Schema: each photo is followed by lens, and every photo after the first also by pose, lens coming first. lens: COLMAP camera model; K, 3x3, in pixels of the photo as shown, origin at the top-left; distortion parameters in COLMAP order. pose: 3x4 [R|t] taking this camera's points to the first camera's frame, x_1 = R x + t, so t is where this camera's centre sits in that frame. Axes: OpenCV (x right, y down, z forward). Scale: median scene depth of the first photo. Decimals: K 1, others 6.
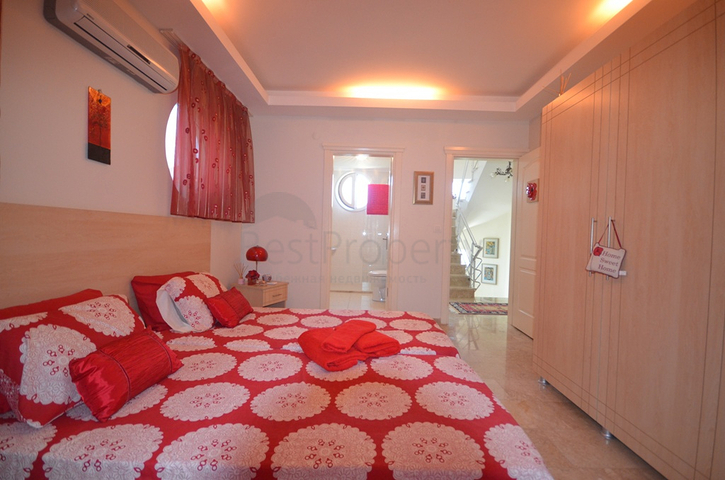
lens RADIAL K [[316.8, 0, 364.0], [0, 316.8, 238.6], [0, 0, 1]] dist [0.013352, -0.014381]
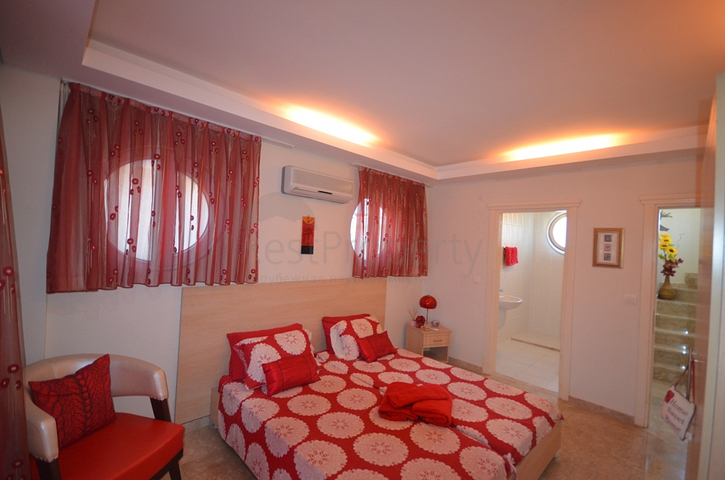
lens RADIAL K [[316.8, 0, 364.0], [0, 316.8, 238.6], [0, 0, 1]] dist [0.013352, -0.014381]
pose [[0.700830, -0.004574, -0.713314, 0.678932], [-0.040886, 0.998078, -0.046571, -0.241661], [0.712156, 0.061803, 0.699296, -0.065458]]
